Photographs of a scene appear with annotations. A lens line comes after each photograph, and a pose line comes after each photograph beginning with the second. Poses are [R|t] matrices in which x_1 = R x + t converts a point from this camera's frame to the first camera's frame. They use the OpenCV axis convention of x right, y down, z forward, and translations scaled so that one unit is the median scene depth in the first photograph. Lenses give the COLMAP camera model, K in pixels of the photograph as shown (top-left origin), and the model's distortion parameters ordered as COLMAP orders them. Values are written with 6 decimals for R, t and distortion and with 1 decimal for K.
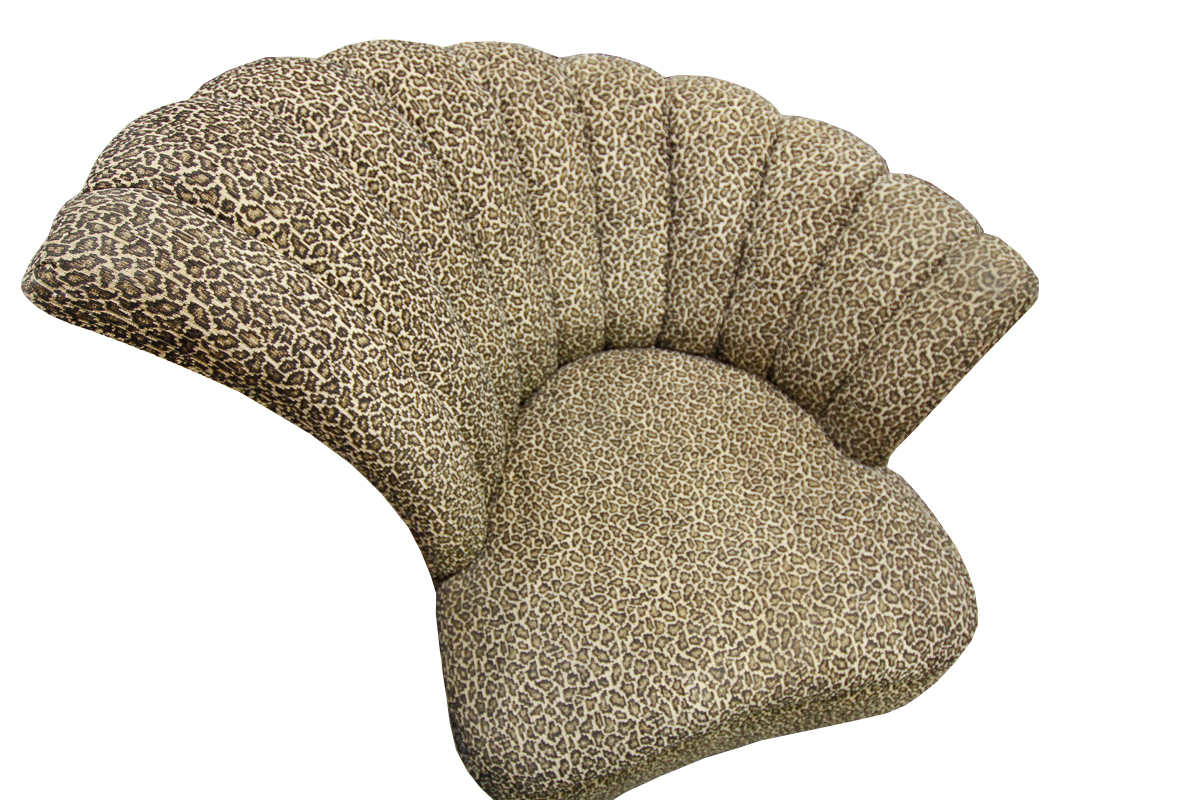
lens RADIAL K [[631.1, 0, 600.0], [0, 631.1, 400.0], [0, 0, 1]] dist [-0.032499, 0.002479]
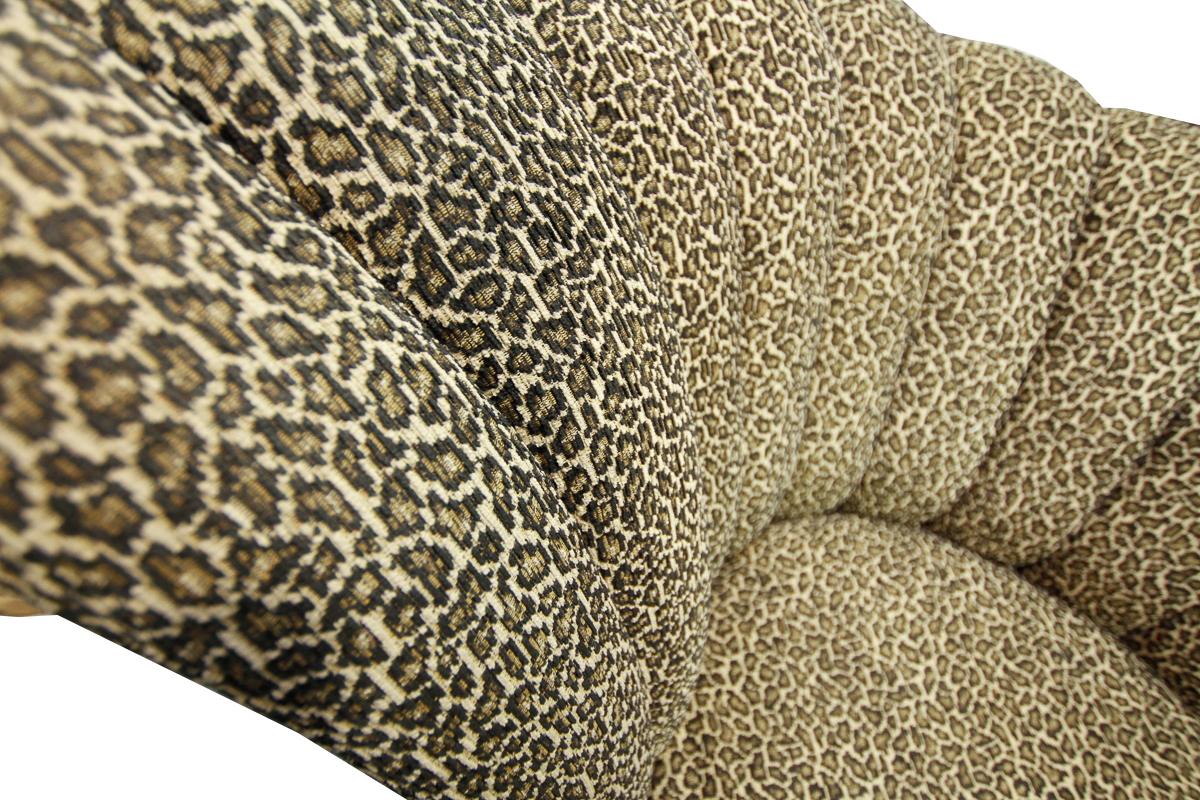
lens RADIAL K [[631.1, 0, 600.0], [0, 631.1, 400.0], [0, 0, 1]] dist [-0.032499, 0.002479]
pose [[0.964691, 0.241380, -0.105393, -0.329839], [-0.247102, 0.967948, -0.044907, -0.179507], [0.091175, 0.069365, 0.993416, 0.653662]]
